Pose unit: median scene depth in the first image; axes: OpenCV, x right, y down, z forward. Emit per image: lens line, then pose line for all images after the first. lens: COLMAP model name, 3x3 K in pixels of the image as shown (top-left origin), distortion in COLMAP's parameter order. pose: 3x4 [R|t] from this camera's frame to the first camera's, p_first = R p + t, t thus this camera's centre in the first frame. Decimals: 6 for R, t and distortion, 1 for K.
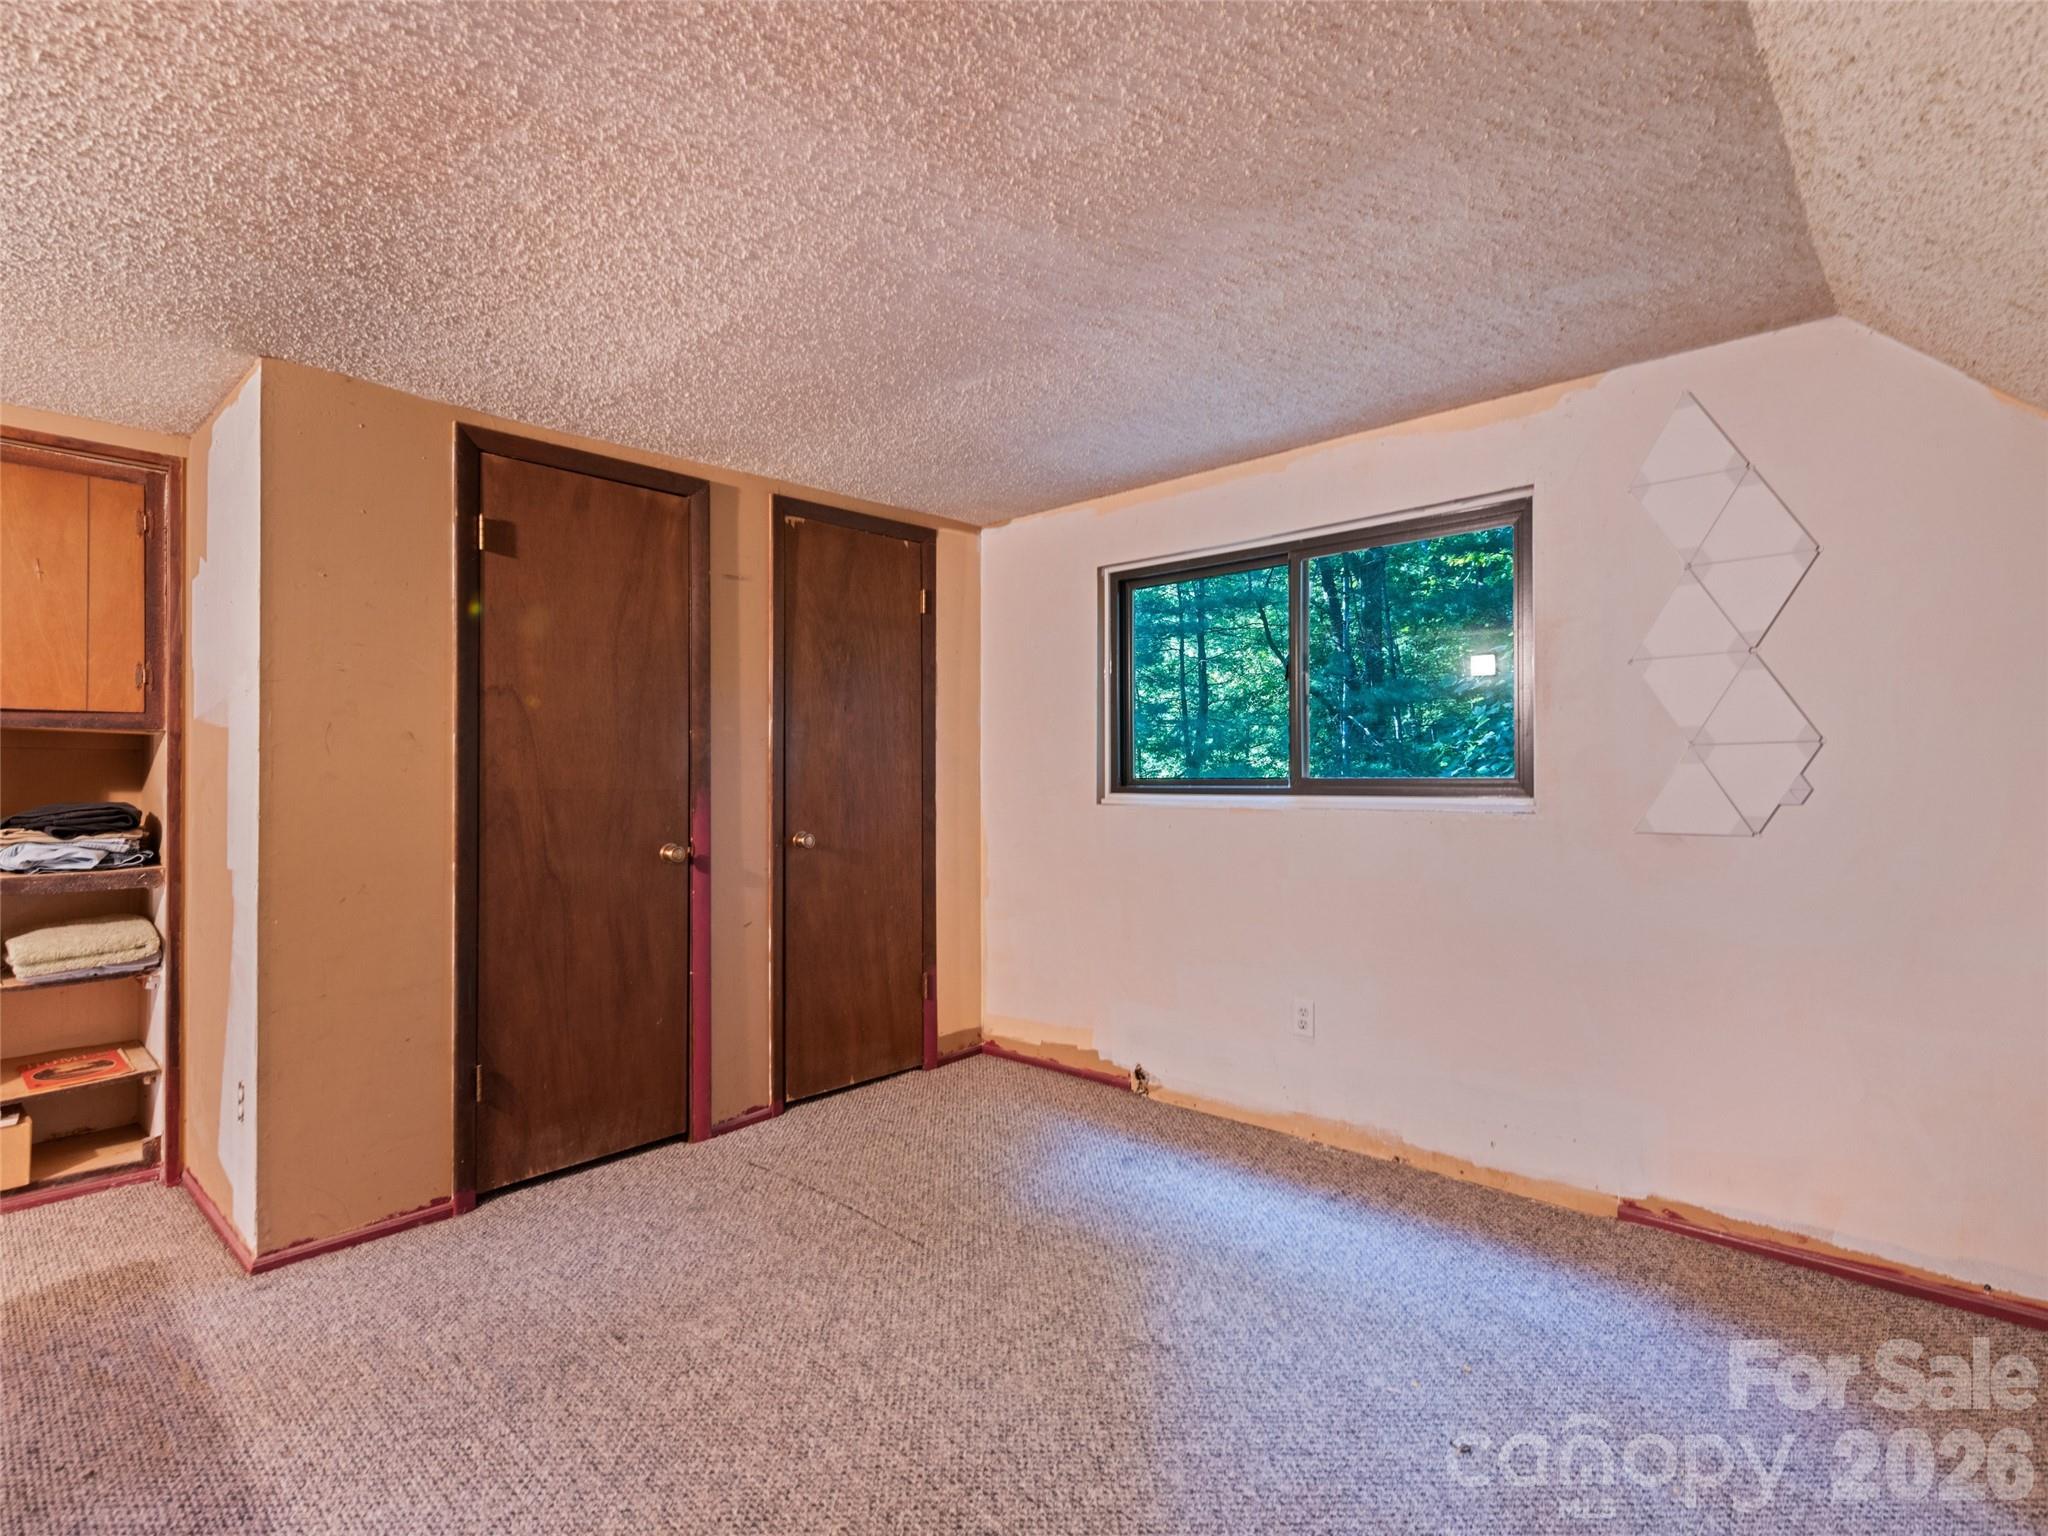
lens RADIAL K [[989.0, 0, 982.6], [0, 989.0, 763.5], [0, 0, 1]] dist [0.011955, -0.000461]
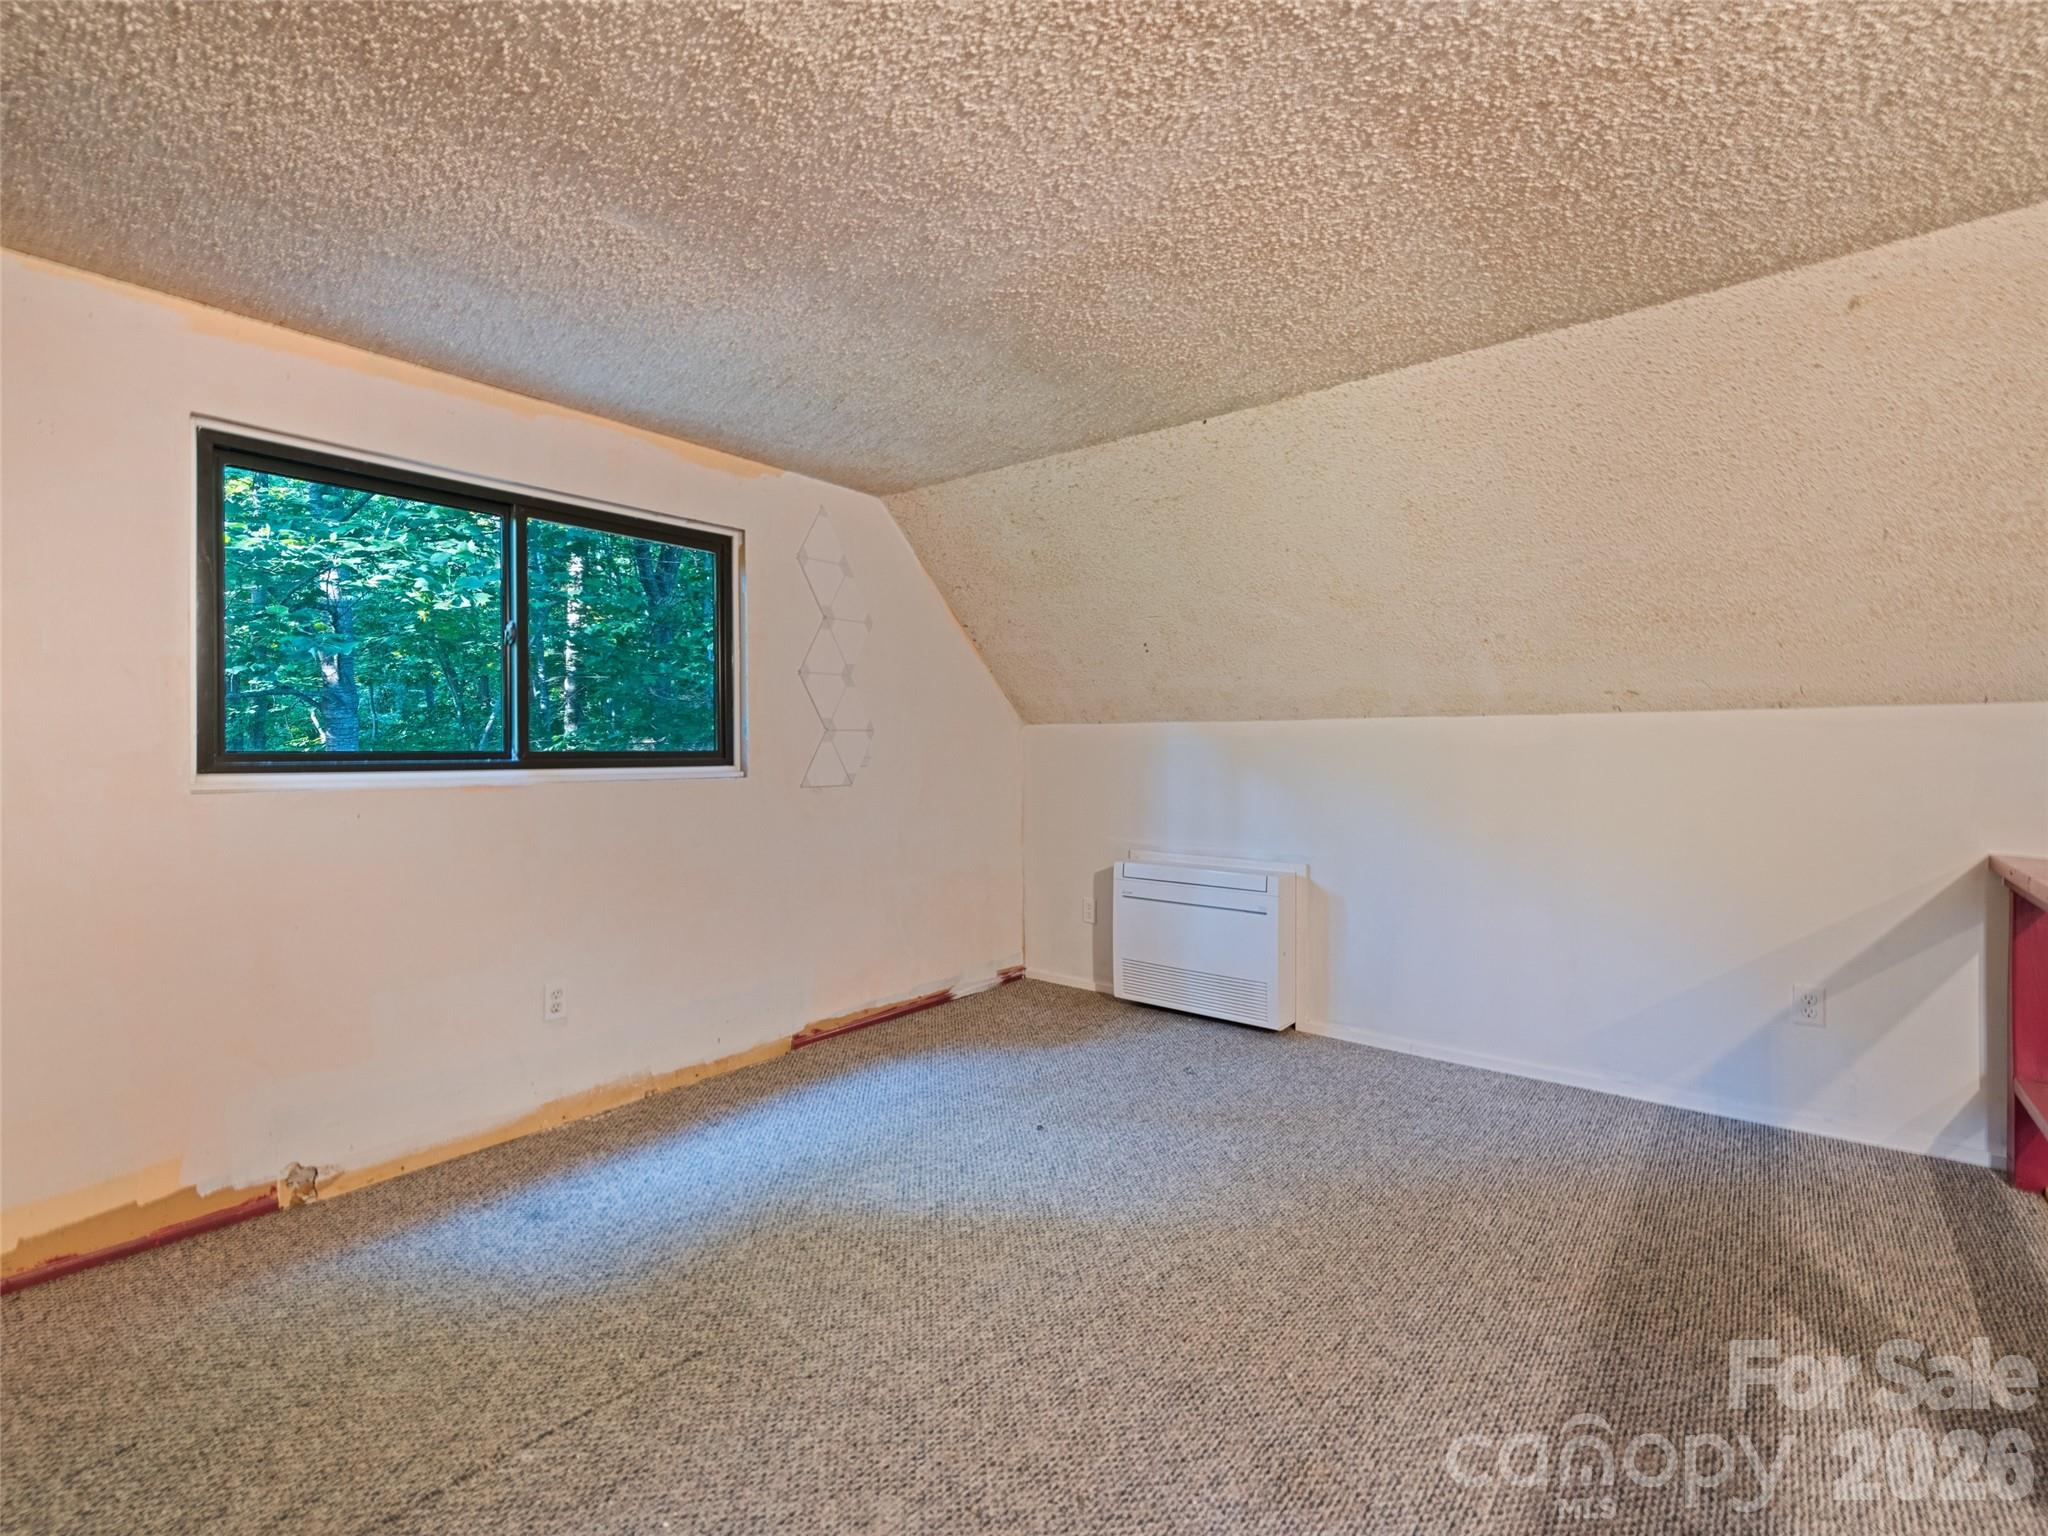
lens RADIAL K [[989.0, 0, 982.6], [0, 989.0, 763.5], [0, 0, 1]] dist [0.011955, -0.000461]
pose [[-0.087131, -0.004493, 0.996187, -0.742132], [-0.007132, 0.999967, 0.003886, 0.022207], [-0.996171, -0.006766, -0.087160, 0.747532]]
